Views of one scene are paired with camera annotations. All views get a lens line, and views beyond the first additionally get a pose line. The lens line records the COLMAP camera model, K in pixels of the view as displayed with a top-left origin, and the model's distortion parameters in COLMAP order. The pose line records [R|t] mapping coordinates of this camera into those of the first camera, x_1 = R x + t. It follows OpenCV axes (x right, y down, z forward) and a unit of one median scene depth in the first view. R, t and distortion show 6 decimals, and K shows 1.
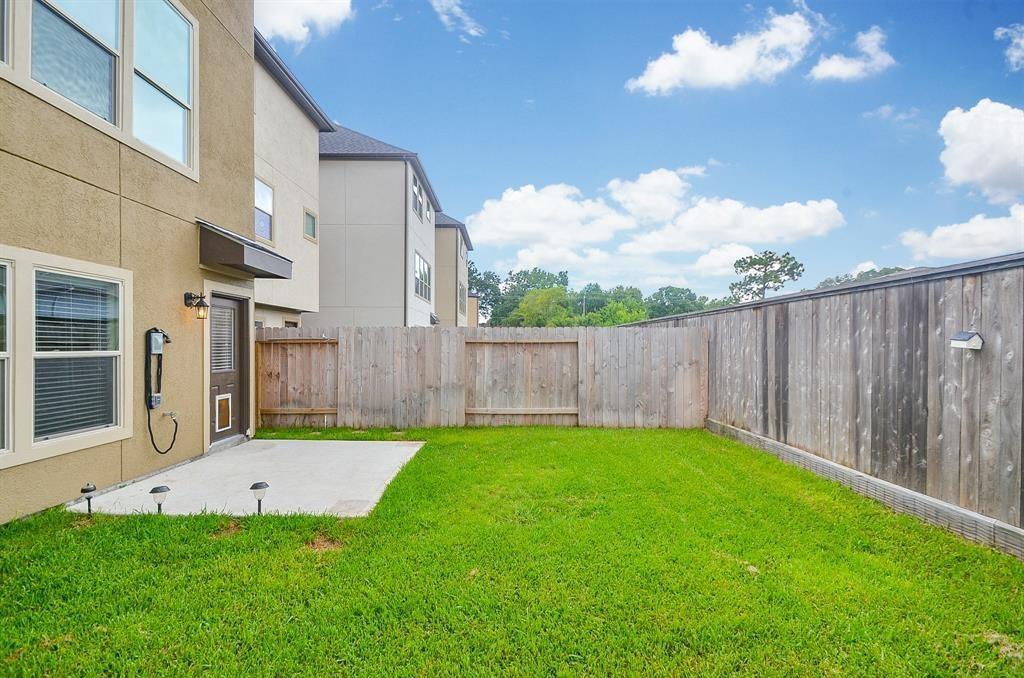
lens RADIAL K [[445.1, 0, 503.4], [0, 445.1, 349.6], [0, 0, 1]] dist [0.023748, -0.009839]
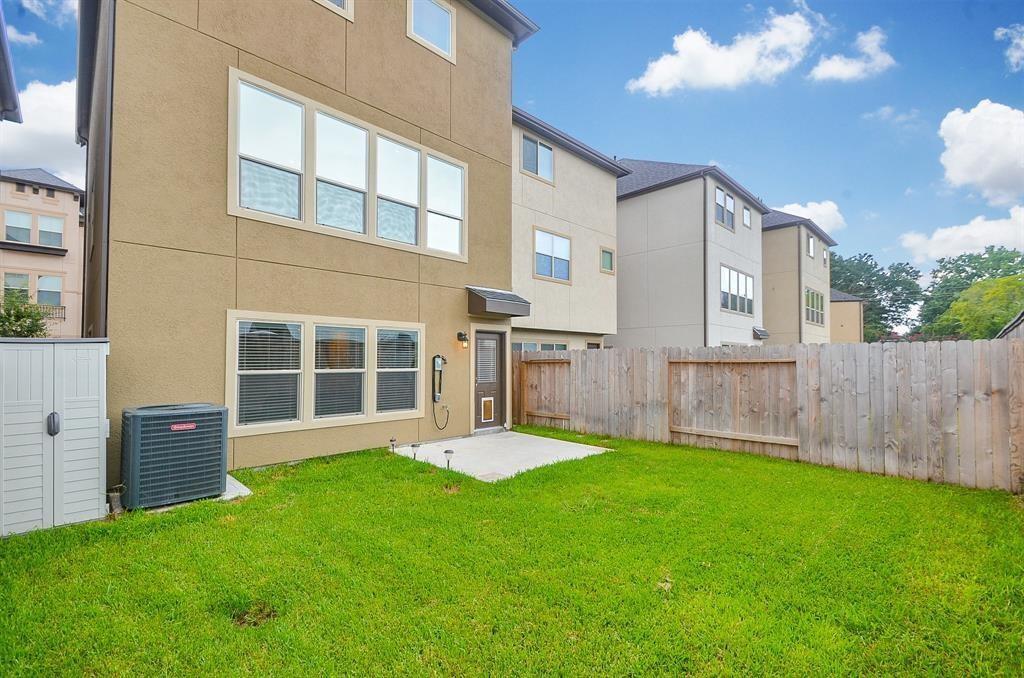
lens RADIAL K [[445.1, 0, 503.4], [0, 445.1, 349.6], [0, 0, 1]] dist [0.023748, -0.009839]
pose [[0.702526, -0.020114, -0.711373, 0.388041], [-0.005671, 0.999411, -0.033858, -0.007991], [0.711635, 0.027820, 0.701998, -0.007471]]
